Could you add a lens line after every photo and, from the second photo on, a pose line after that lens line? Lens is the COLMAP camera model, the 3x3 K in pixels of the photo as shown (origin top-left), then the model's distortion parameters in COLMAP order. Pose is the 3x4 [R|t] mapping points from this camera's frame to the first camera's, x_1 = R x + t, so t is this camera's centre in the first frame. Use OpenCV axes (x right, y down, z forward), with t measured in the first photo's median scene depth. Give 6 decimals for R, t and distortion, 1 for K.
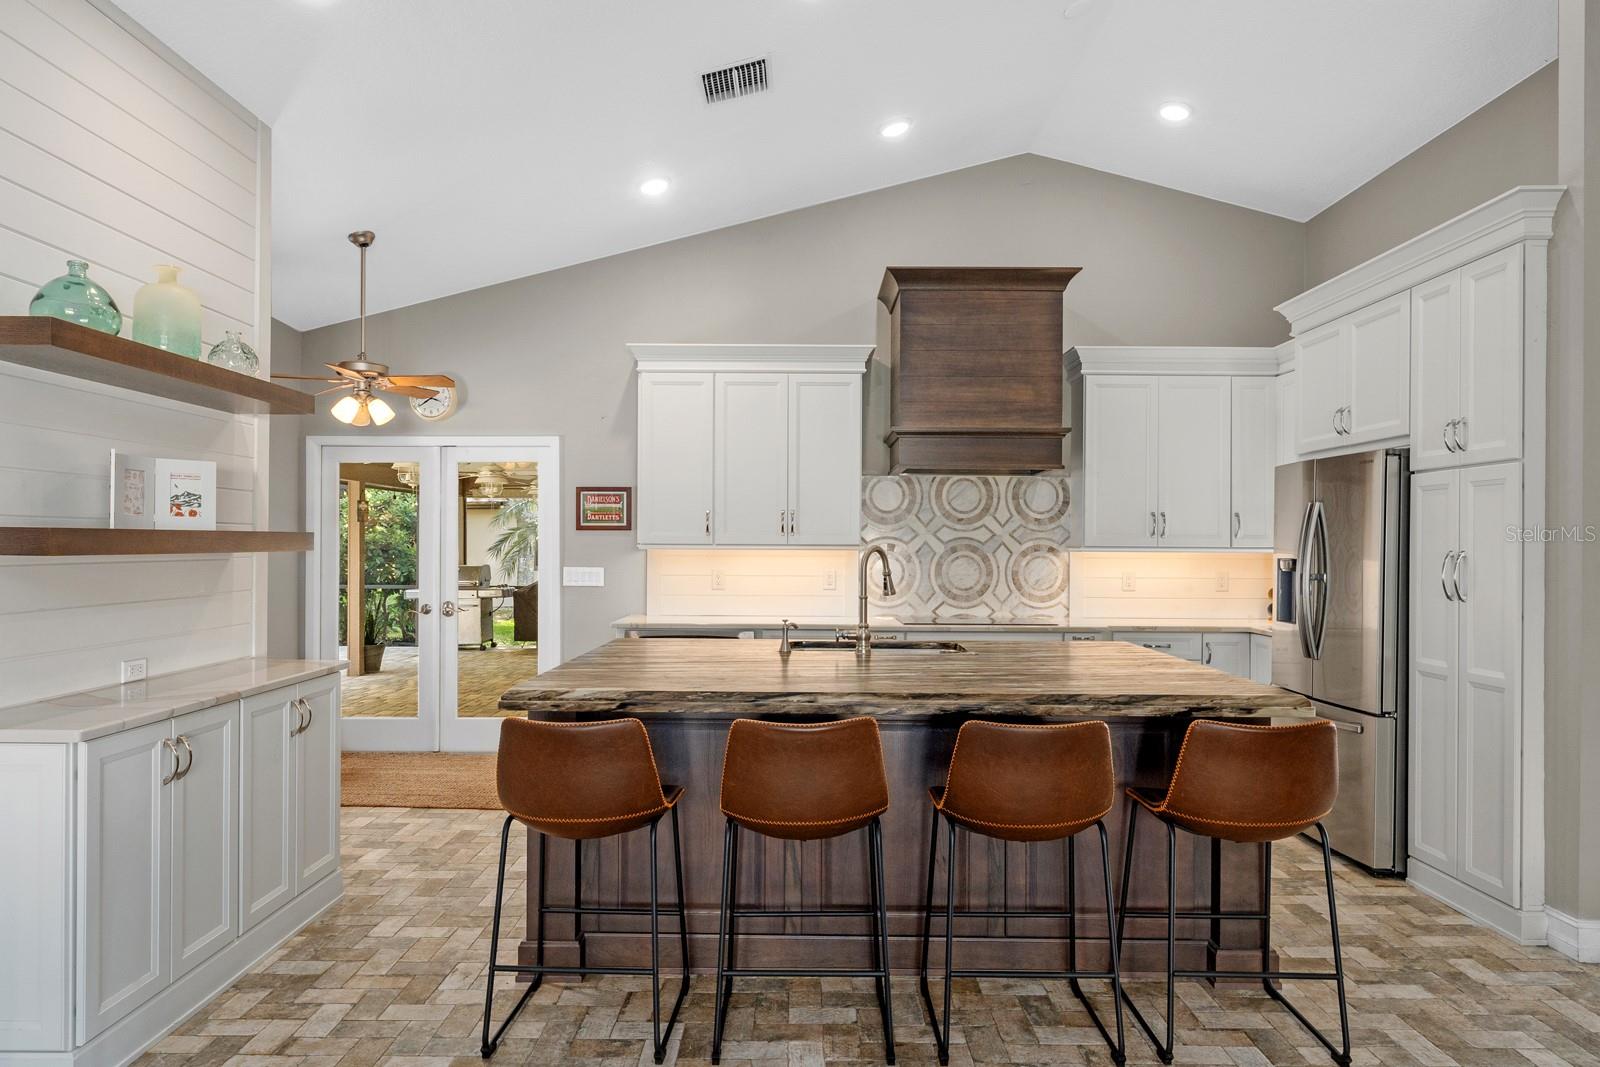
lens RADIAL K [[973.6, 0, 804.8], [0, 973.6, 548.3], [0, 0, 1]] dist [-0.002213, -0.002593]
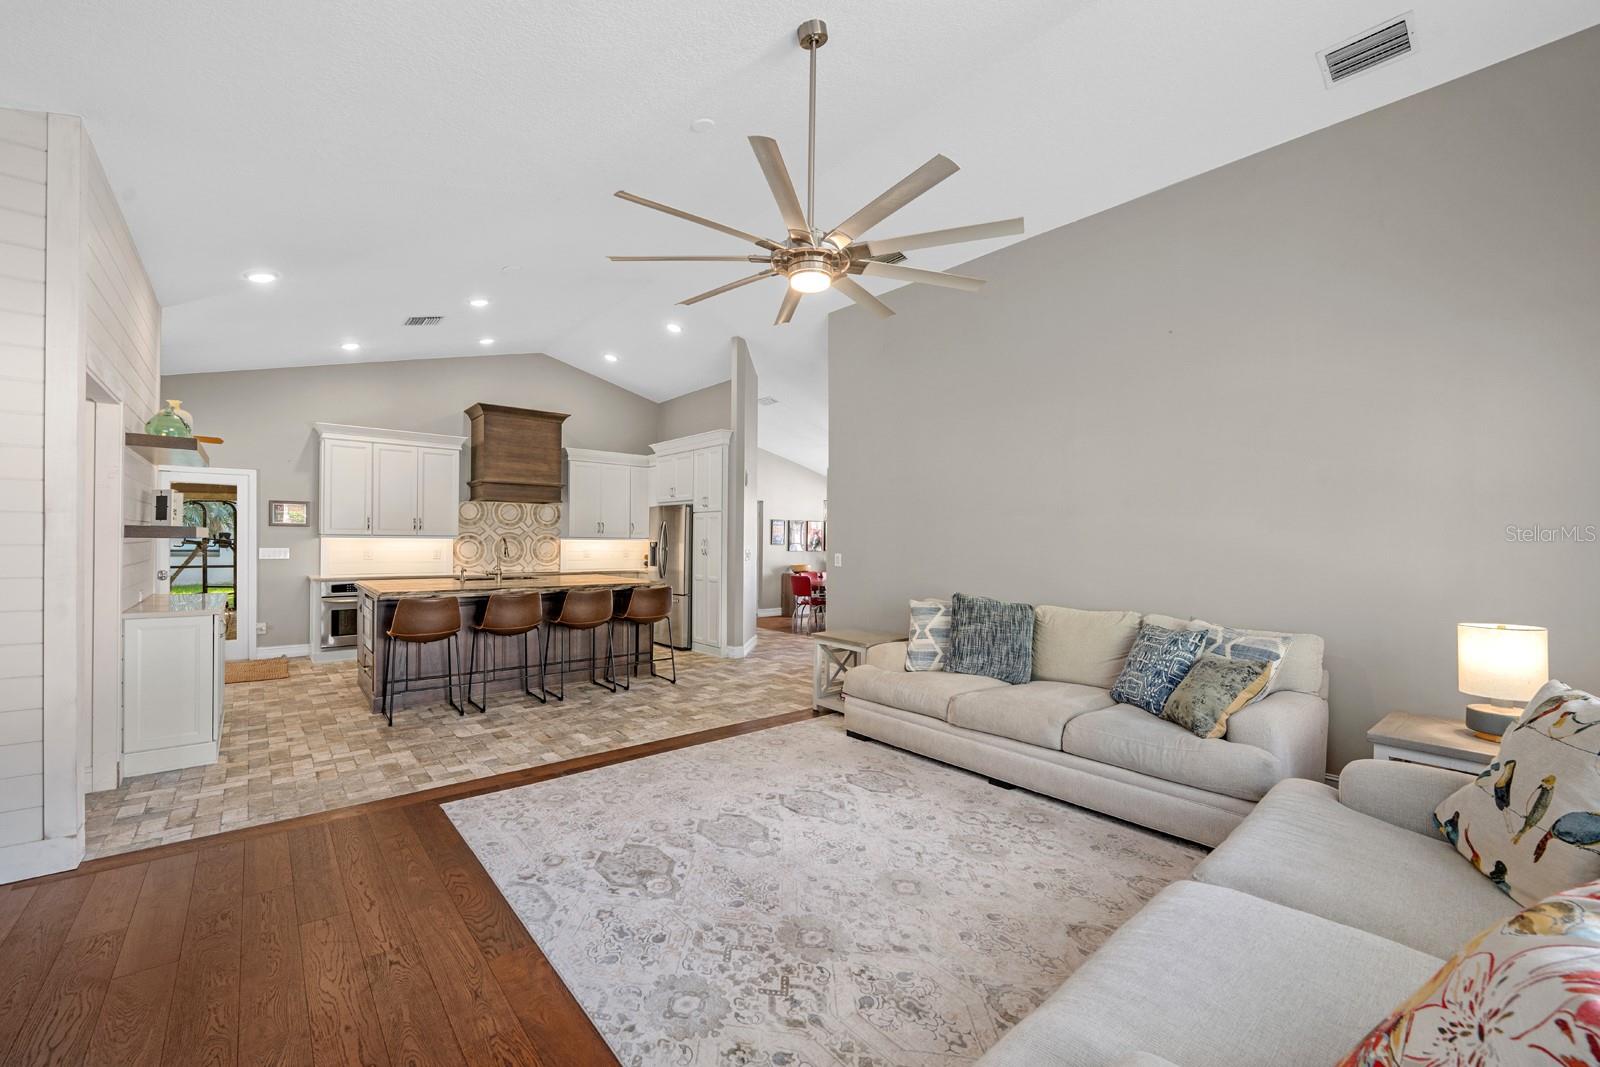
lens RADIAL K [[643.1, 0, 797.0], [0, 643.1, 542.2], [0, 0, 1]] dist [-0.003290, -0.000193]
pose [[0.763717, 0.000150, 0.645552, -0.266967], [-0.003754, 0.999984, 0.004208, 0.001500], [-0.645541, -0.005637, 0.763705, -0.467951]]
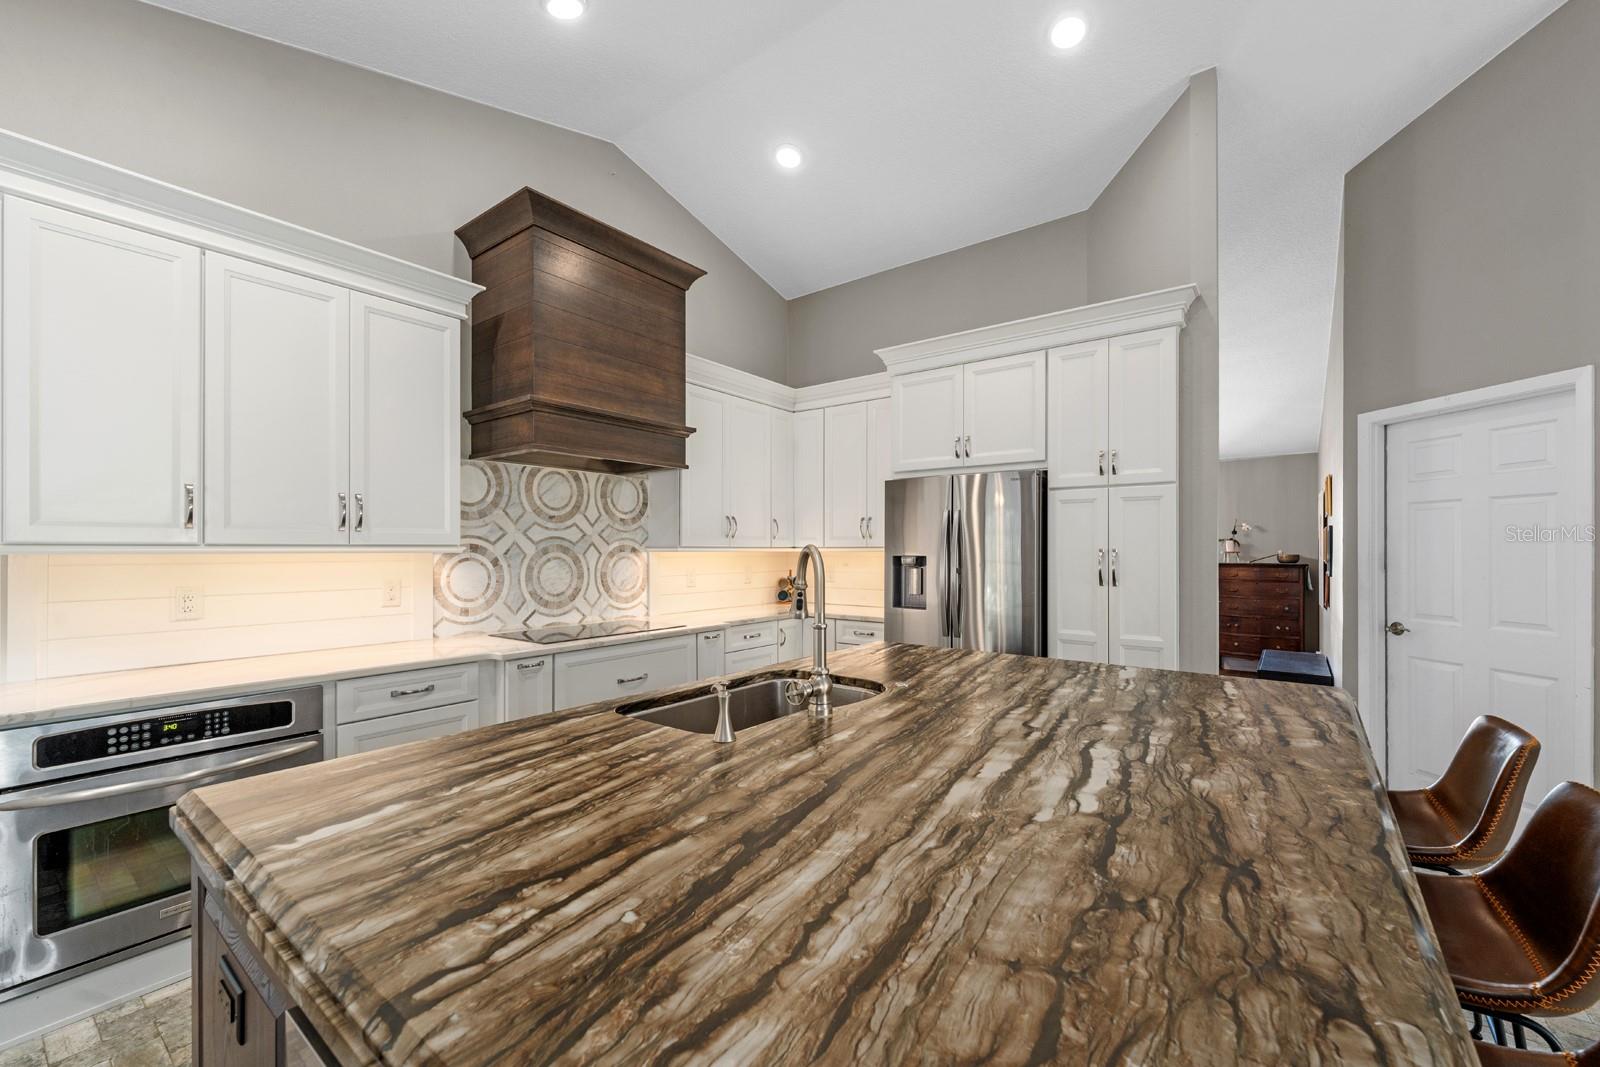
lens RADIAL K [[643.1, 0, 796.9], [0, 643.1, 548.6], [0, 0, 1]] dist [-0.003290, -0.000193]
pose [[0.607665, -0.005413, 0.794175, -0.181426], [0.005337, 0.999982, 0.002732, -0.001063], [-0.794175, 0.002578, 0.607683, 0.489063]]
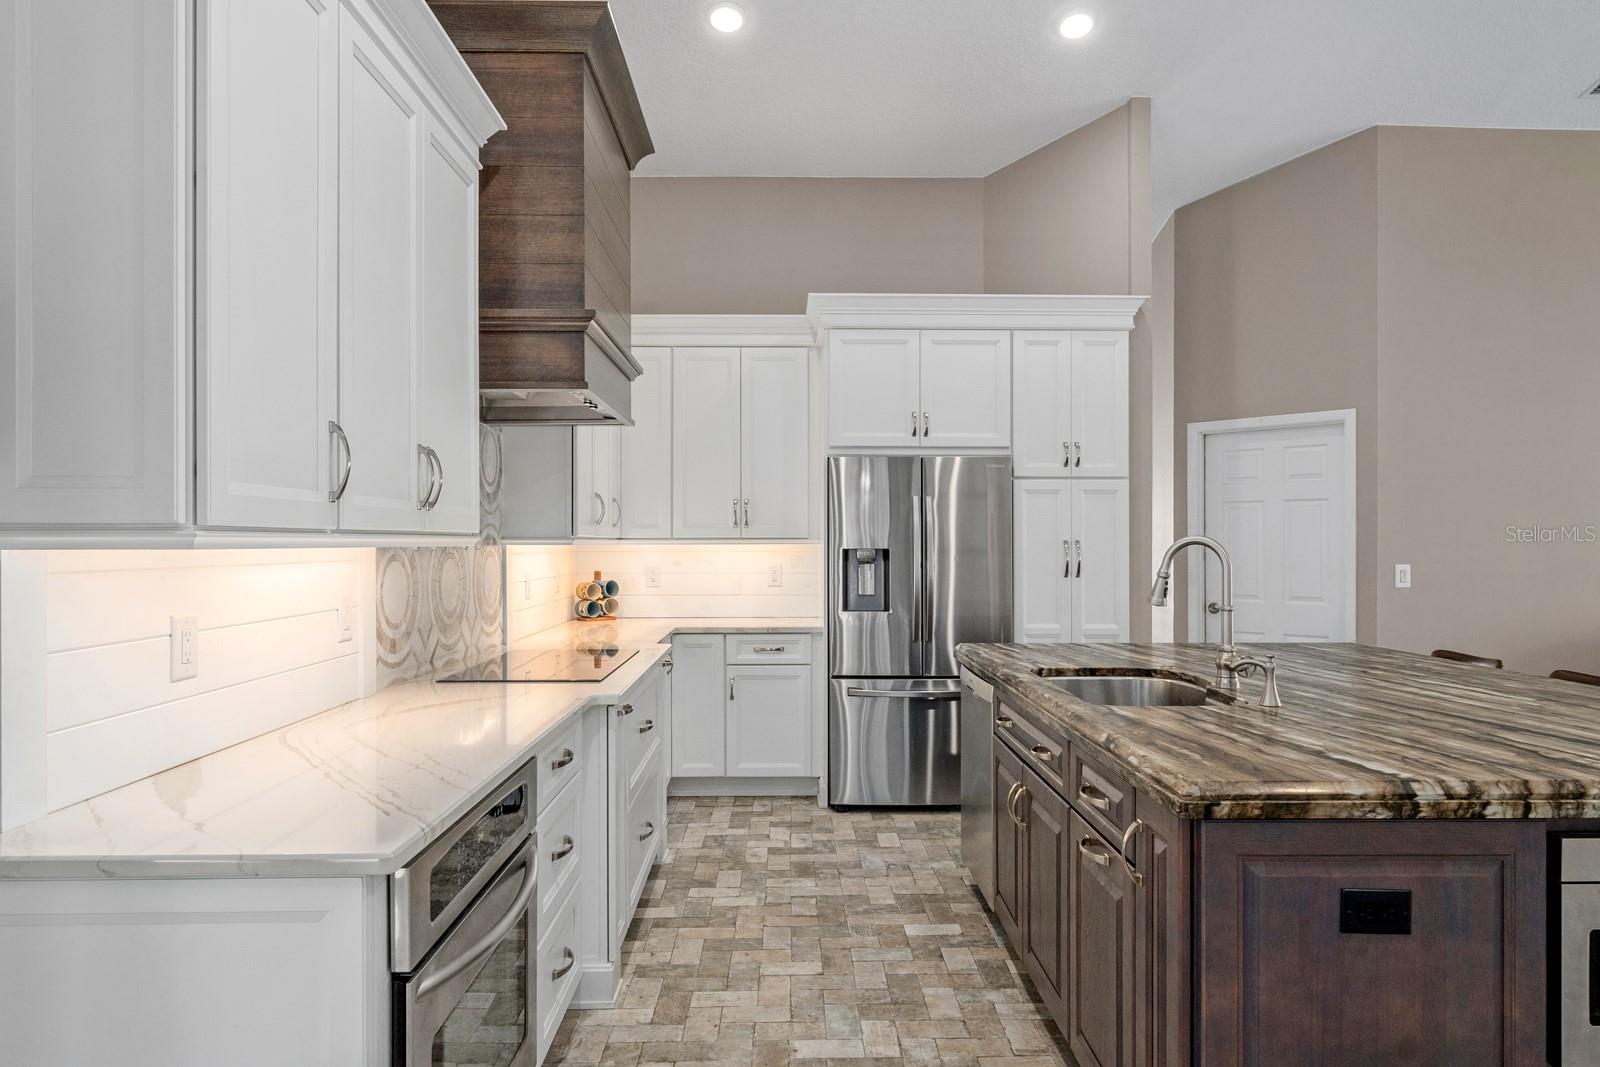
lens RADIAL K [[973.6, 0, 794.4], [0, 973.6, 543.8], [0, 0, 1]] dist [-0.002213, -0.002593]
pose [[-0.013602, -0.005827, 0.999891, -0.413223], [0.002627, 0.999979, 0.005864, -0.000535], [-0.999904, 0.002706, -0.013587, 0.856724]]
